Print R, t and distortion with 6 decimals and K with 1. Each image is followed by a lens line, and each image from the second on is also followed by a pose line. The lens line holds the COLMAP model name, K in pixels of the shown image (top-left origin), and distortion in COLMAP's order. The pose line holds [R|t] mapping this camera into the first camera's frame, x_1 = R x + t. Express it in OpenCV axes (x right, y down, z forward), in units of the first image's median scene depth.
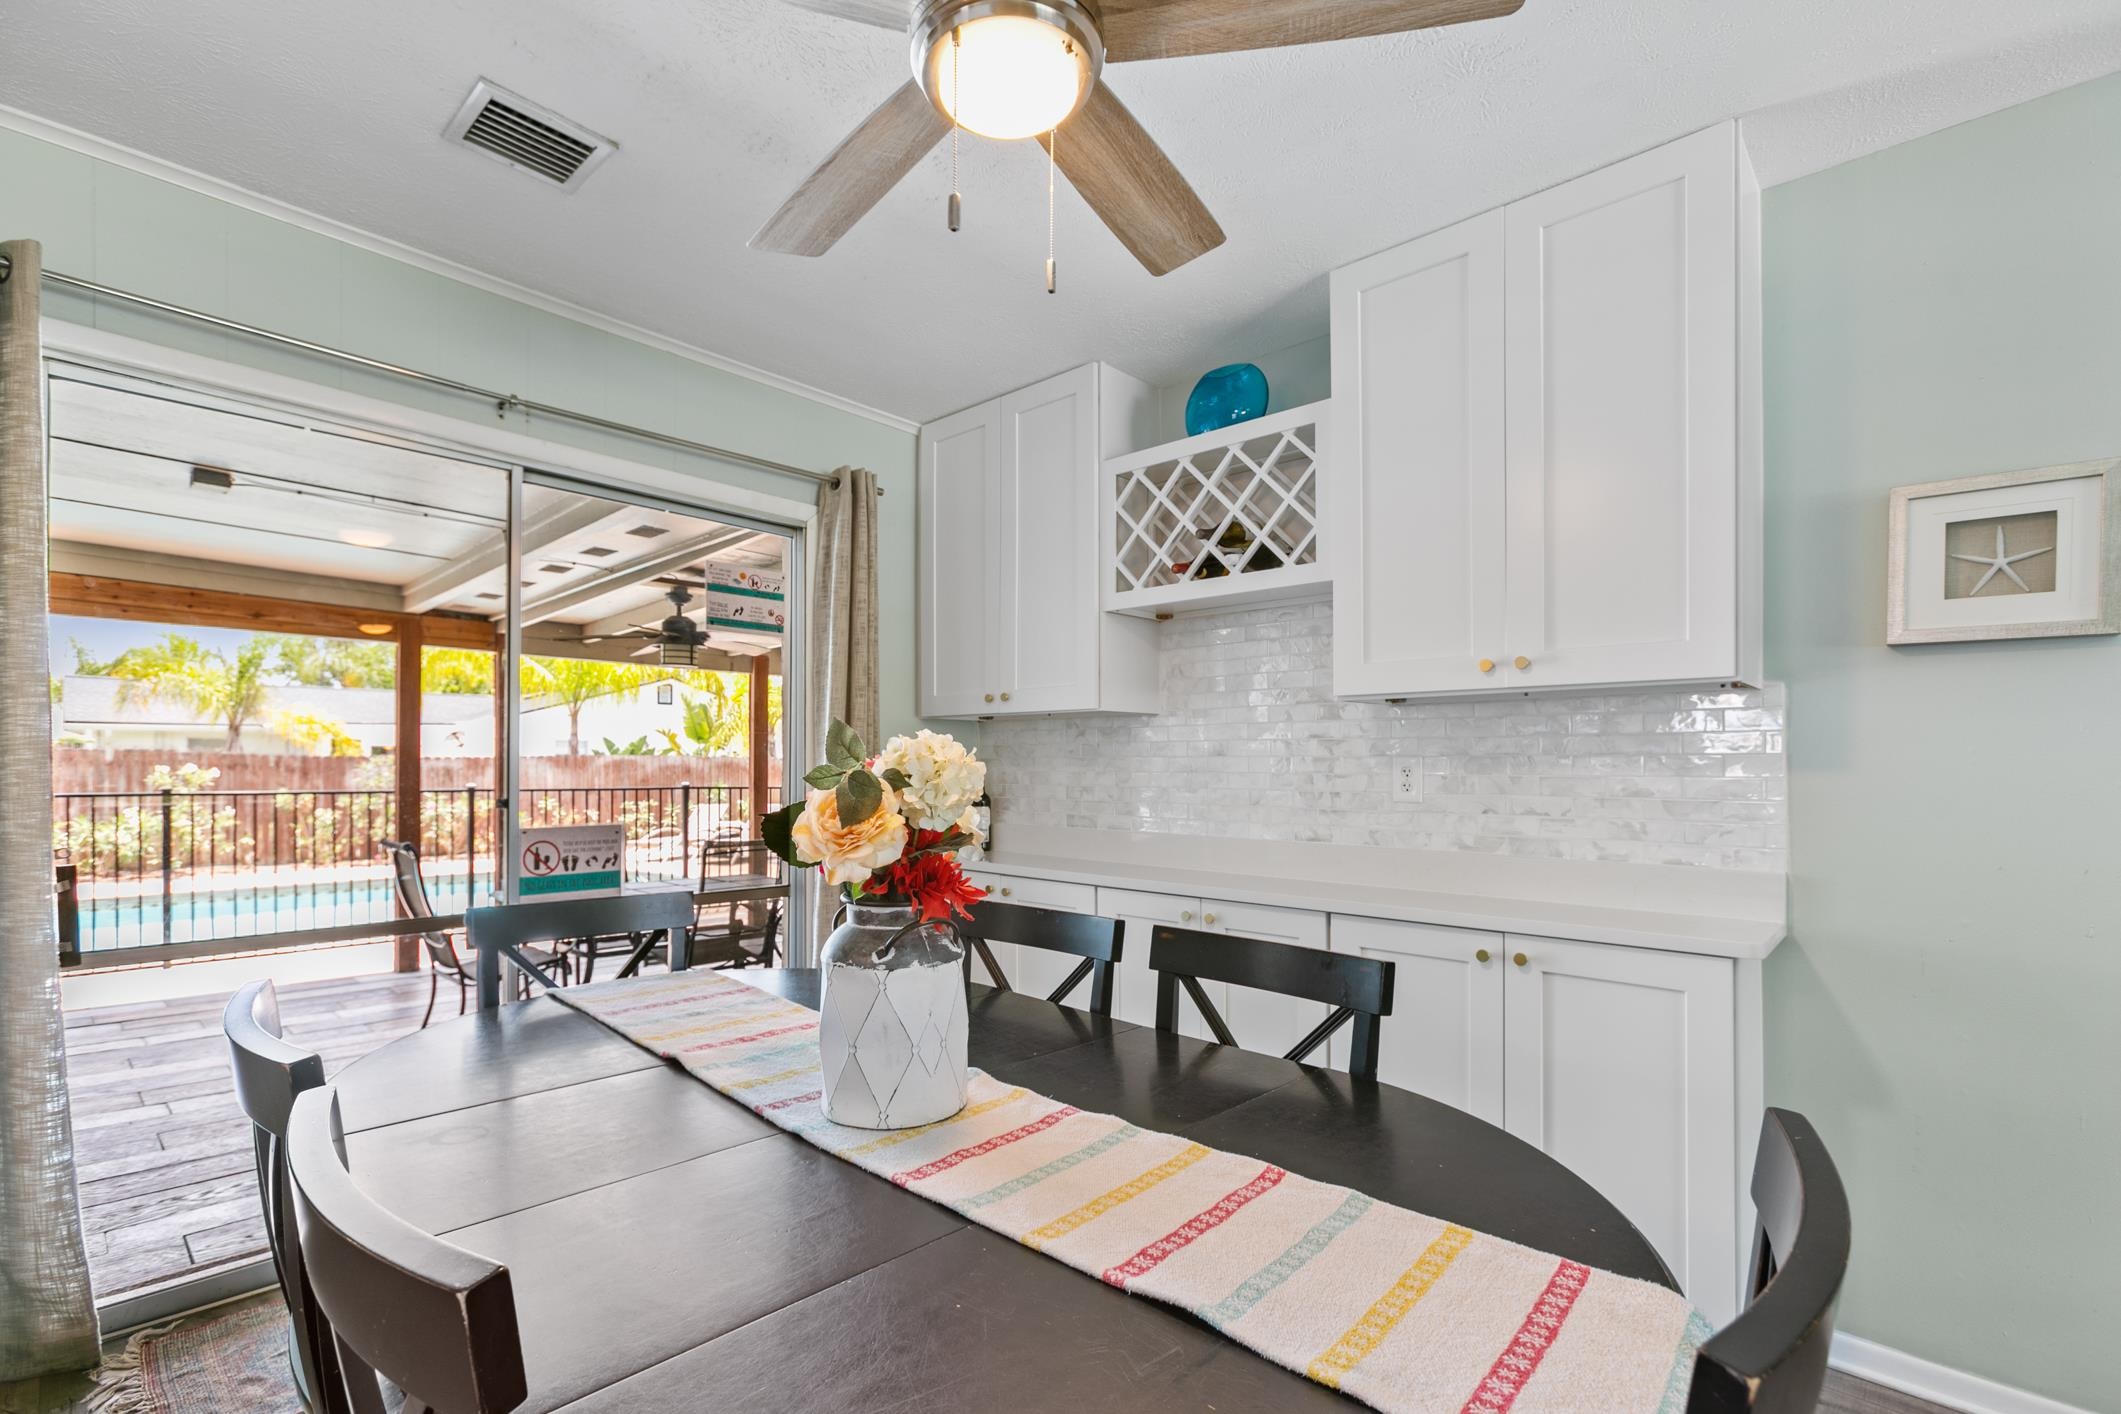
lens RADIAL K [[944.8, 0, 1058.2], [0, 944.8, 750.5], [0, 0, 1]] dist [-0.002352, -0.000198]
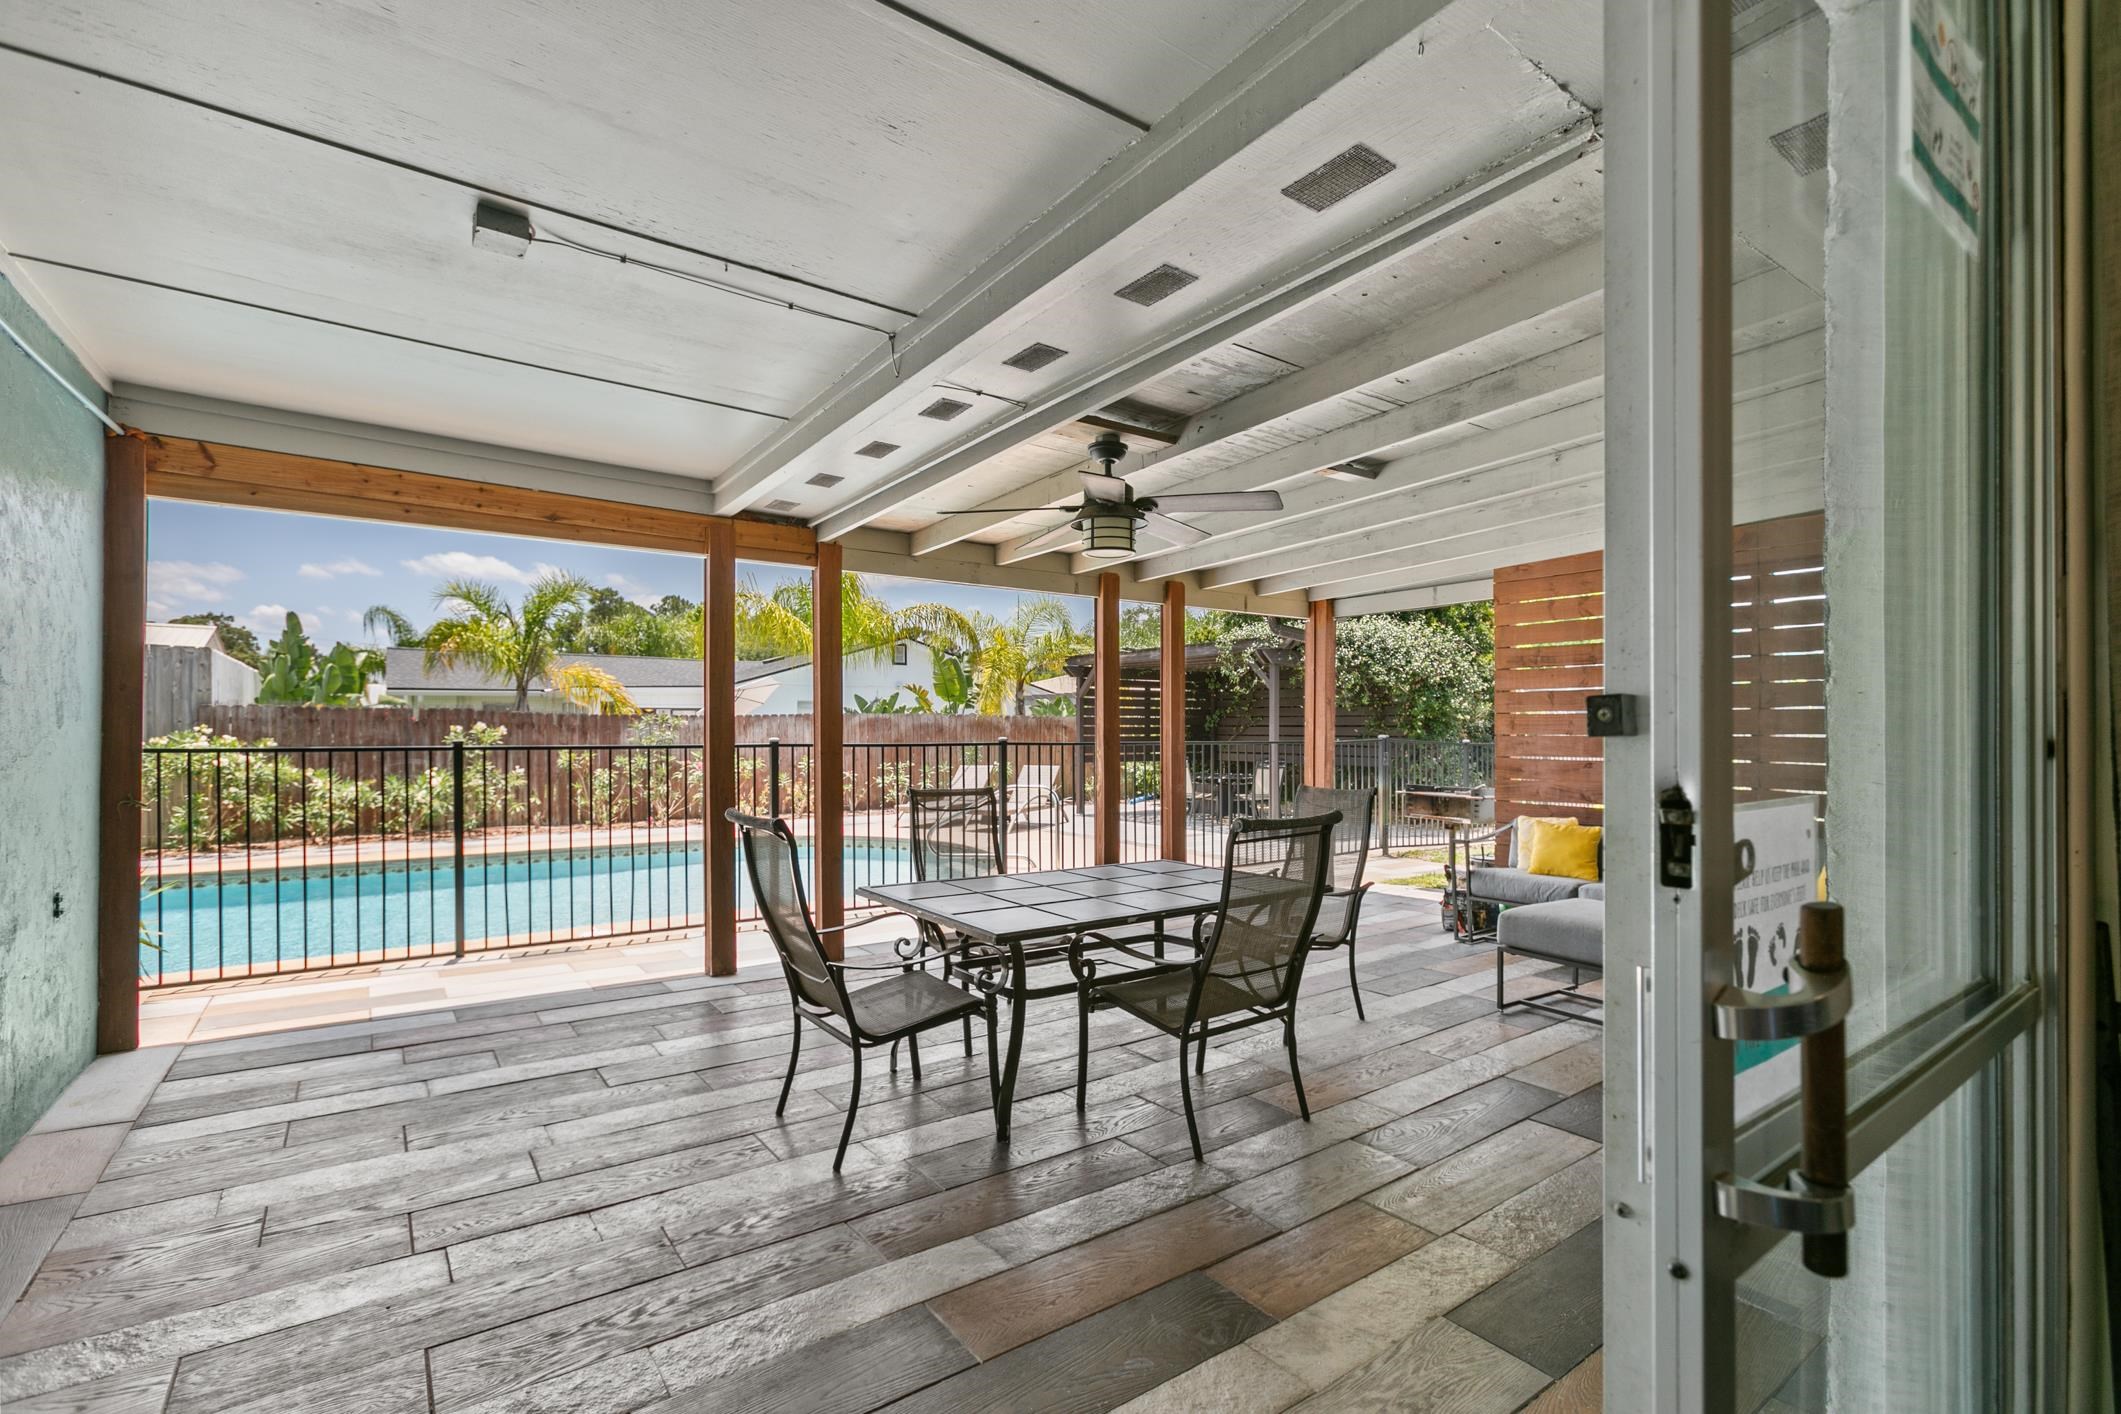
lens RADIAL K [[964.8, 0, 1060.1], [0, 964.8, 713.0], [0, 0, 1]] dist [-0.015541, 0.012112]
pose [[0.978928, -0.007122, -0.204080, -0.235945], [0.007137, 0.999974, -0.000665, 0.018755], [0.204079, -0.000805, 0.978954, 0.260703]]
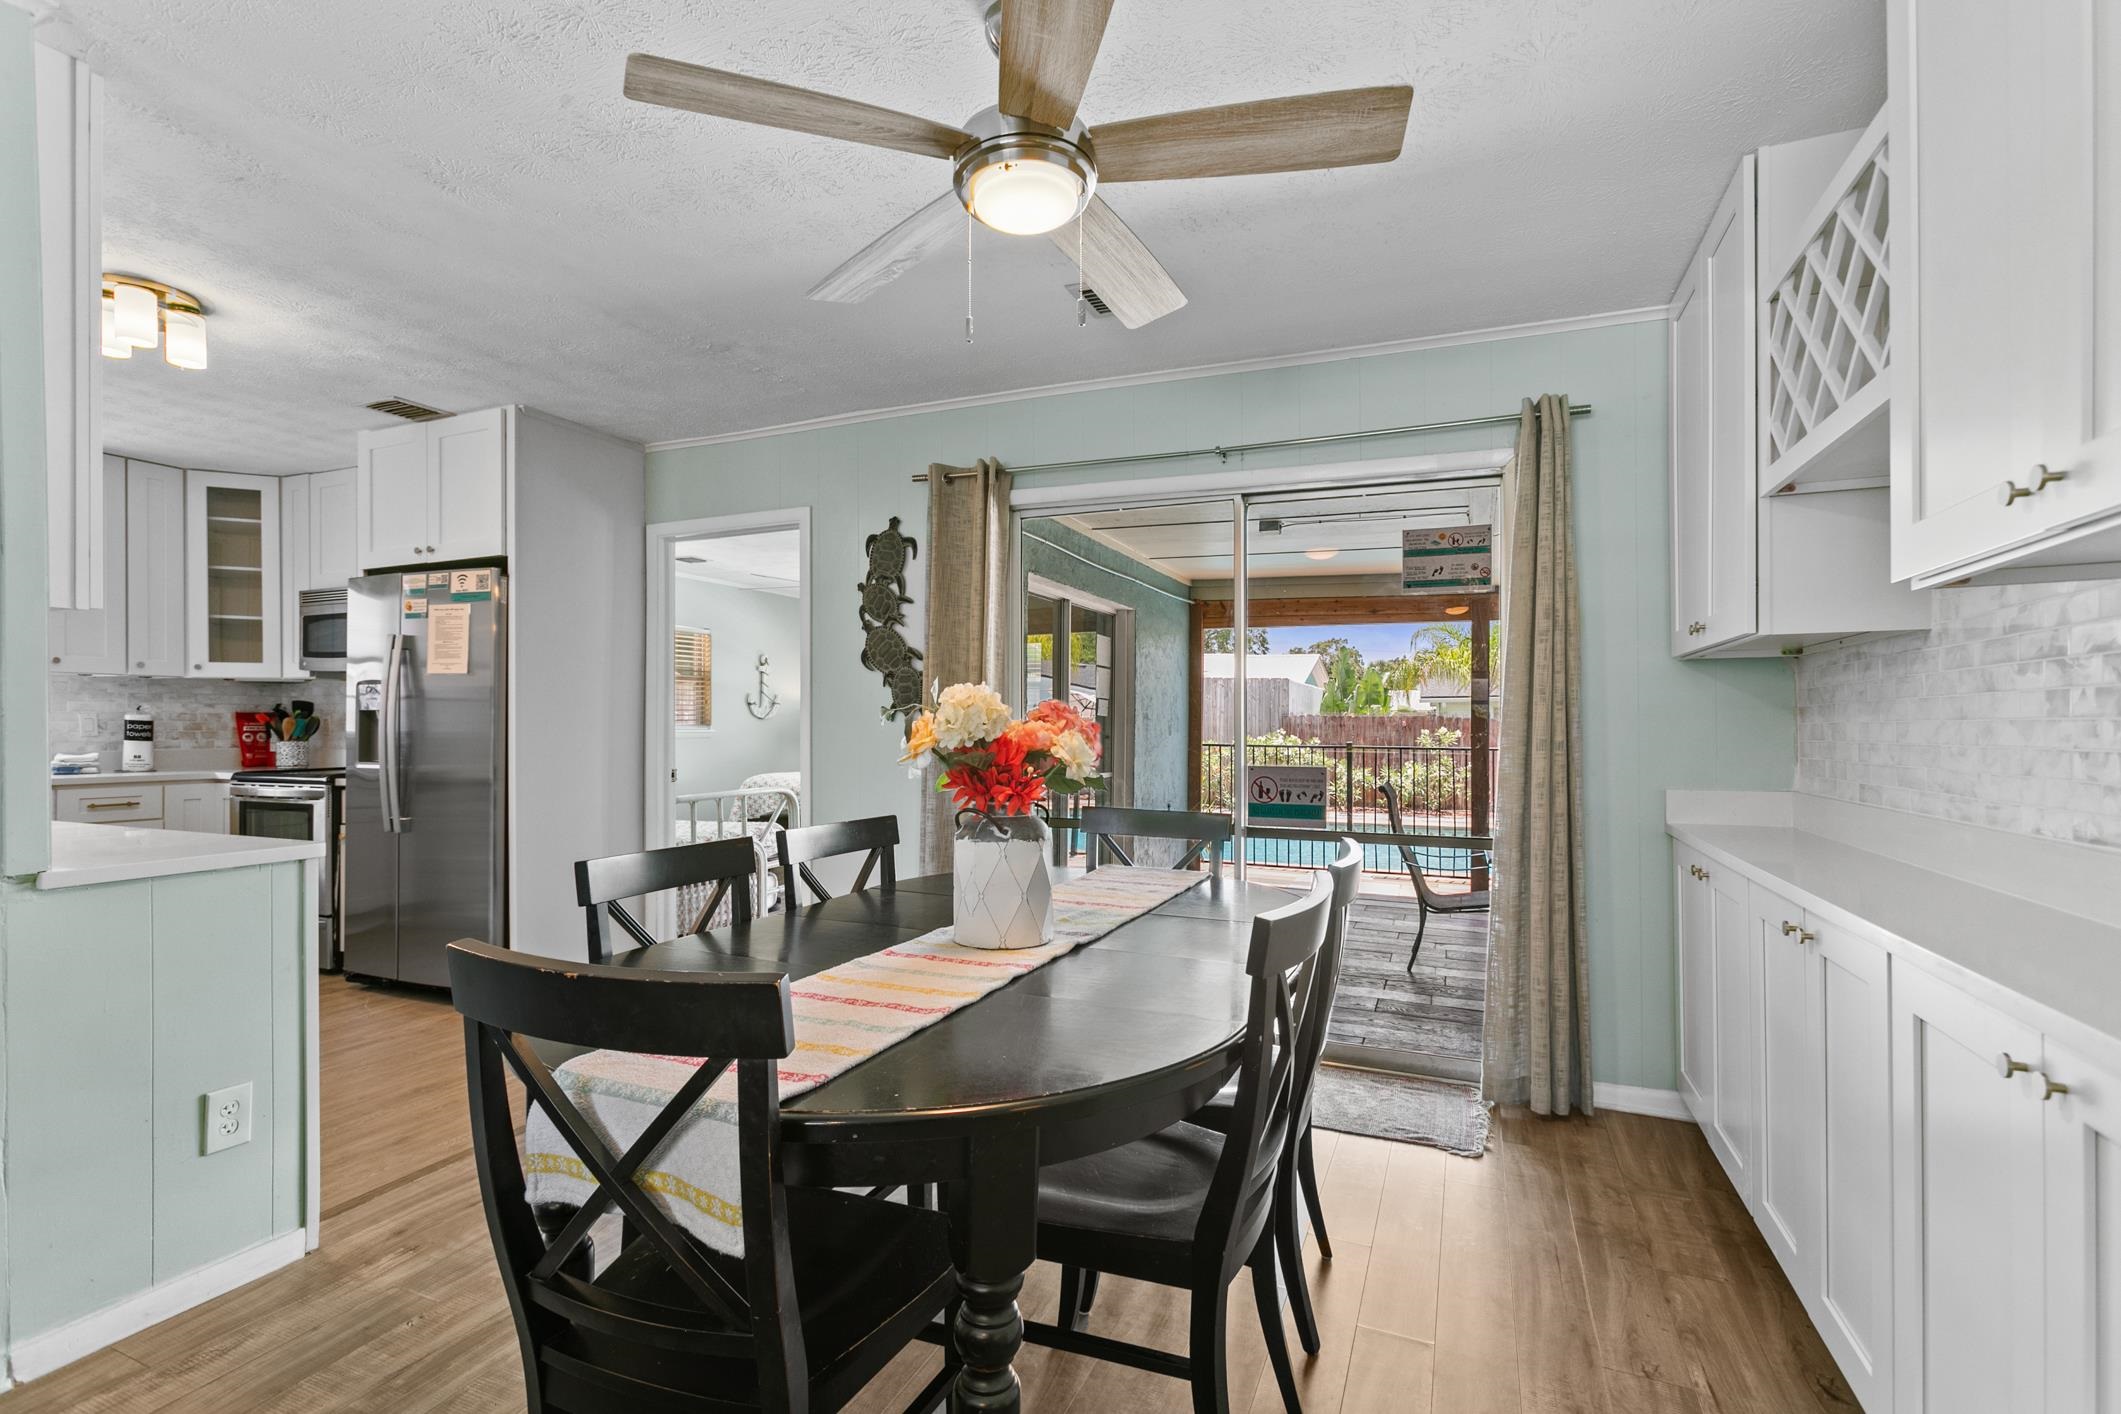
lens RADIAL K [[964.8, 0, 1058.9], [0, 964.8, 724.1], [0, 0, 1]] dist [-0.015541, 0.012112]
pose [[0.349501, -0.005586, -0.936919, 0.217386], [0.013966, 0.999902, -0.000752, 0.007434], [0.936832, -0.012822, 0.349545, 0.097212]]
